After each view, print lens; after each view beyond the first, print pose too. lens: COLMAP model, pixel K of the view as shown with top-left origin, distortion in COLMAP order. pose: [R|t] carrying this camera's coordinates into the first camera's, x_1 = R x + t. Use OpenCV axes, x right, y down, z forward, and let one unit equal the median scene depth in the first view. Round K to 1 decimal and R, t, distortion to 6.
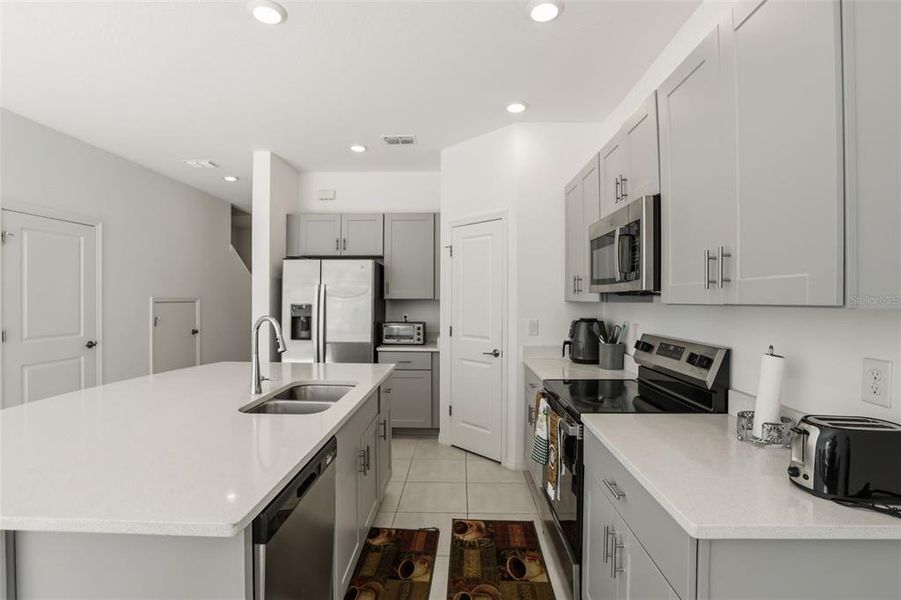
lens RADIAL K [[425.0, 0, 450.1], [0, 425.0, 295.8], [0, 0, 1]] dist [-0.002613, 0.000025]
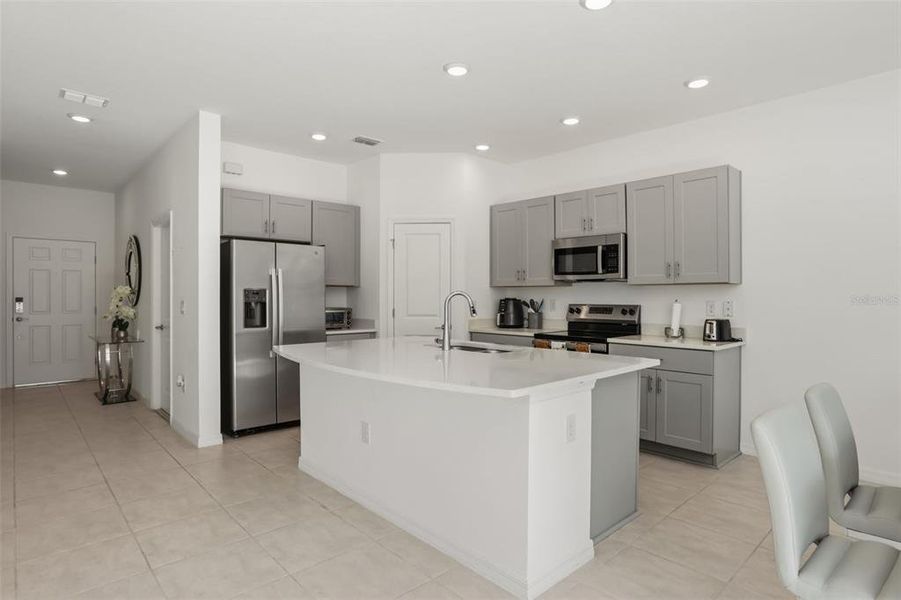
lens RADIAL K [[485.8, 0, 450.5], [0, 485.8, 300.0], [0, 0, 1]] dist [-0.002288, -0.000128]
pose [[0.724998, -0.008342, 0.688700, -0.829168], [-0.002835, 0.999882, 0.015096, 0.027763], [-0.688745, -0.012897, 0.724889, -0.072616]]
